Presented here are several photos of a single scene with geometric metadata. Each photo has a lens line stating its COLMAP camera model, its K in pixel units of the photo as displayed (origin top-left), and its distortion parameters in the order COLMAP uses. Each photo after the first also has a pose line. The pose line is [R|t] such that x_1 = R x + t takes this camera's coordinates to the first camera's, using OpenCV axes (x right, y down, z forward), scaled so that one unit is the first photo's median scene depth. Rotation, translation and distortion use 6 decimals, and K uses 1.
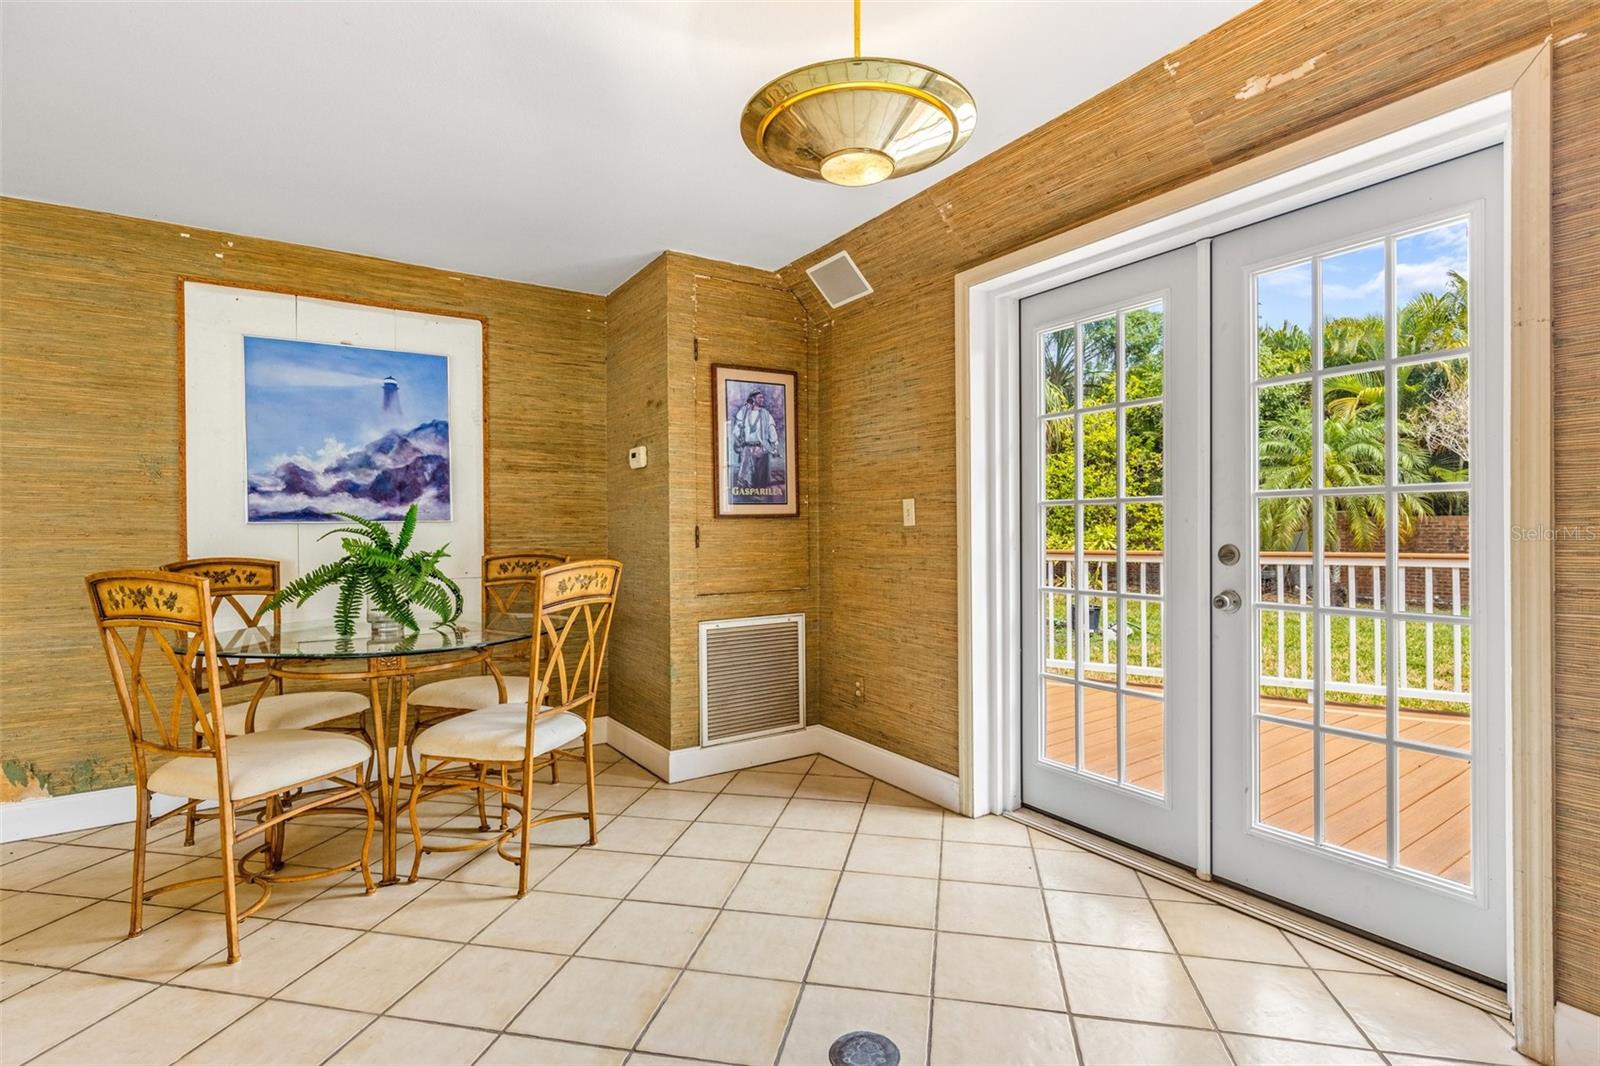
lens RADIAL K [[758.8, 0, 803.0], [0, 758.8, 531.8], [0, 0, 1]] dist [0.000177, 0.000111]
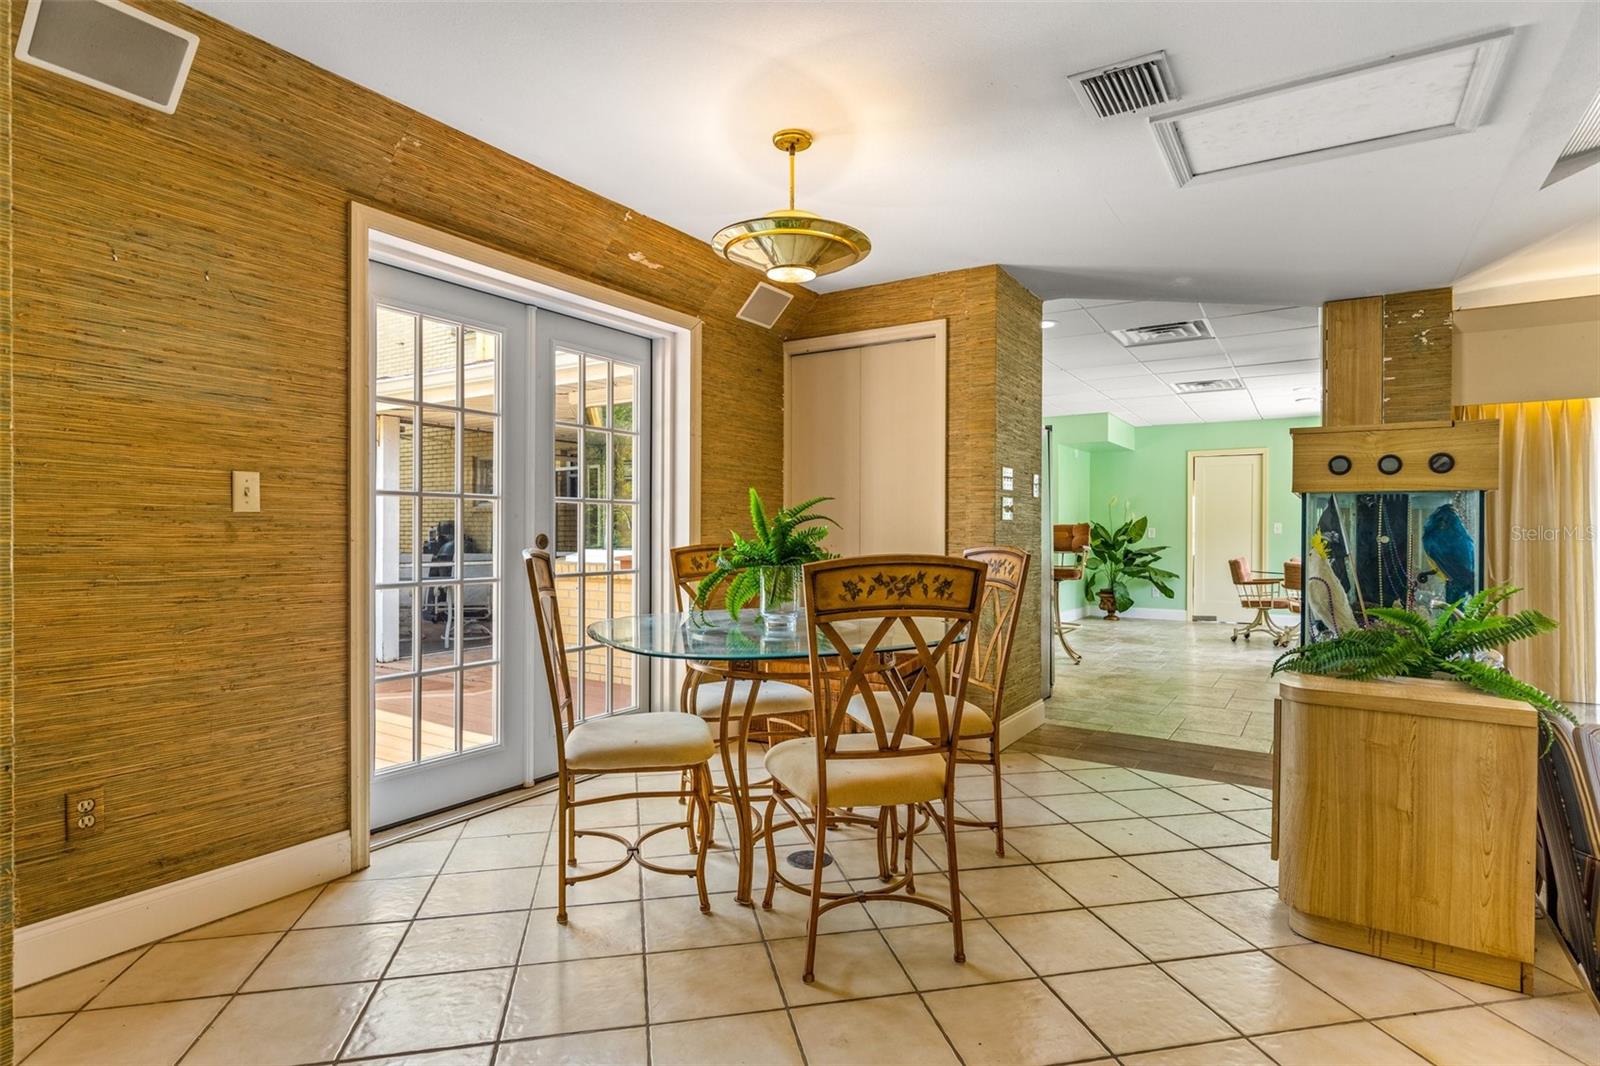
lens RADIAL K [[820.7, 0, 793.7], [0, 820.7, 533.3], [0, 0, 1]] dist [0.001899, -0.000104]
pose [[-0.395818, 0.002902, 0.918324, -0.728371], [0.003345, 0.999993, -0.001719, 0.014349], [-0.918323, 0.002391, -0.395825, 0.856685]]
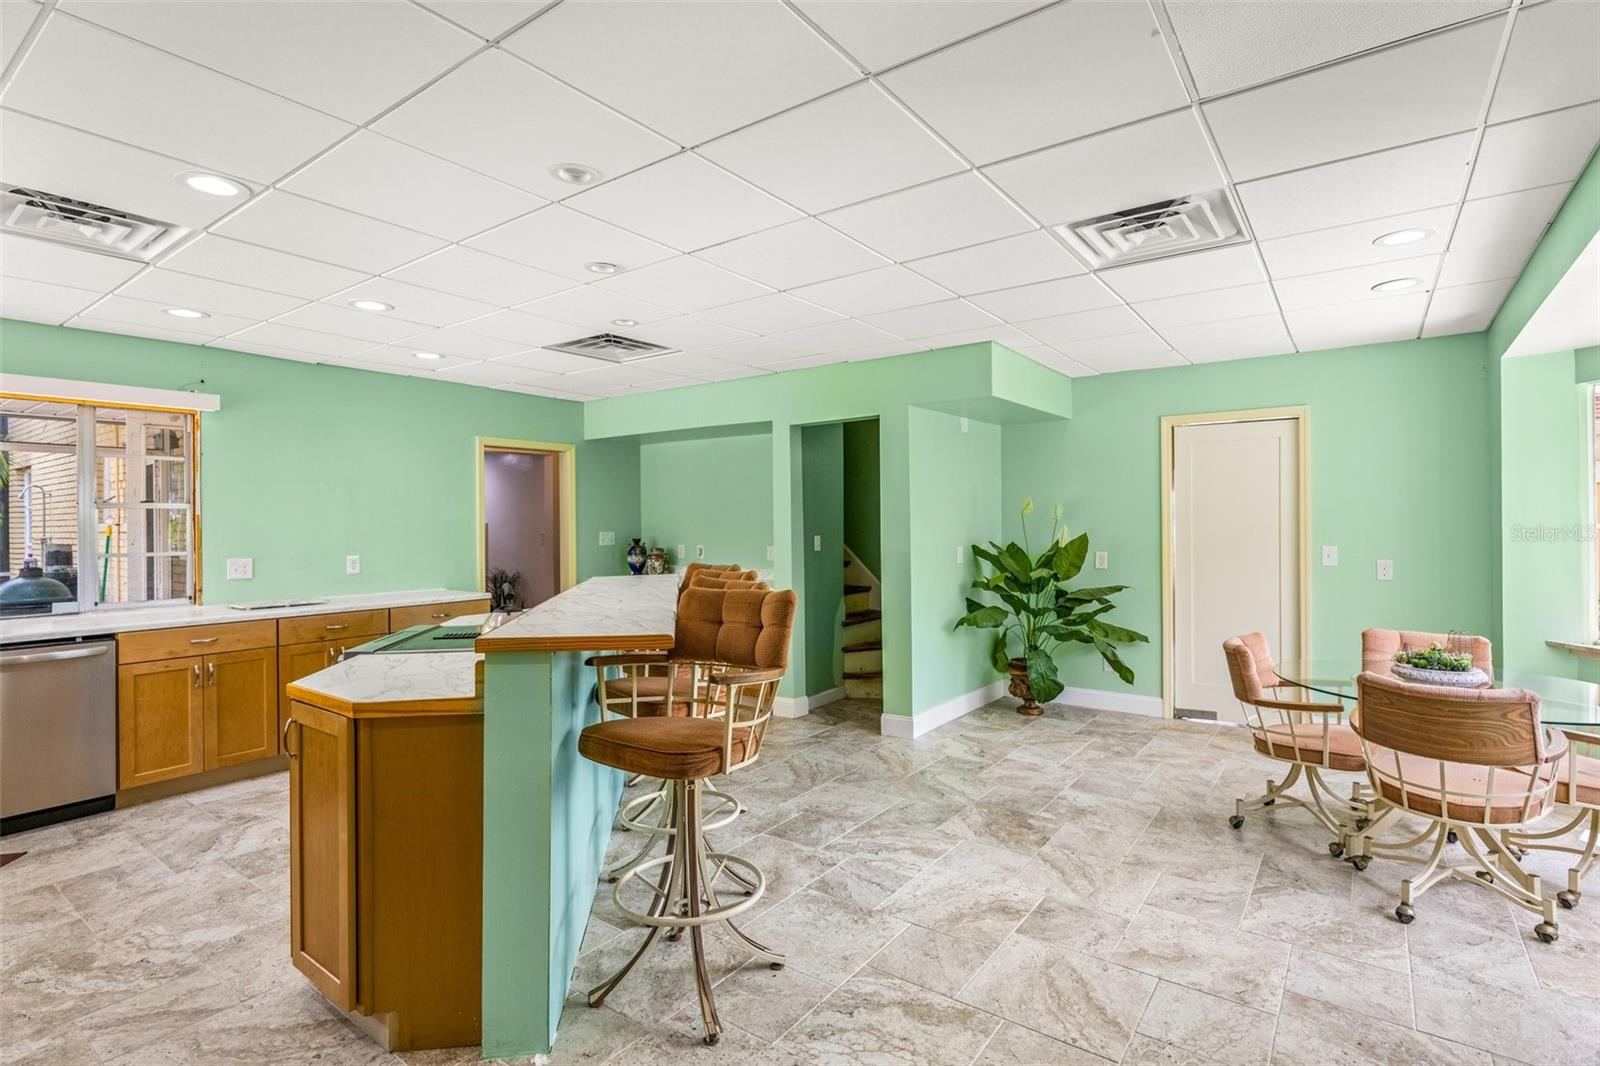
lens RADIAL K [[758.8, 0, 798.2], [0, 758.8, 524.0], [0, 0, 1]] dist [0.000177, 0.000111]
pose [[-0.334816, 0.008167, 0.942248, -0.511368], [0.011821, 0.999920, -0.004466, -0.004379], [-0.942209, 0.009643, -0.334886, 0.568183]]
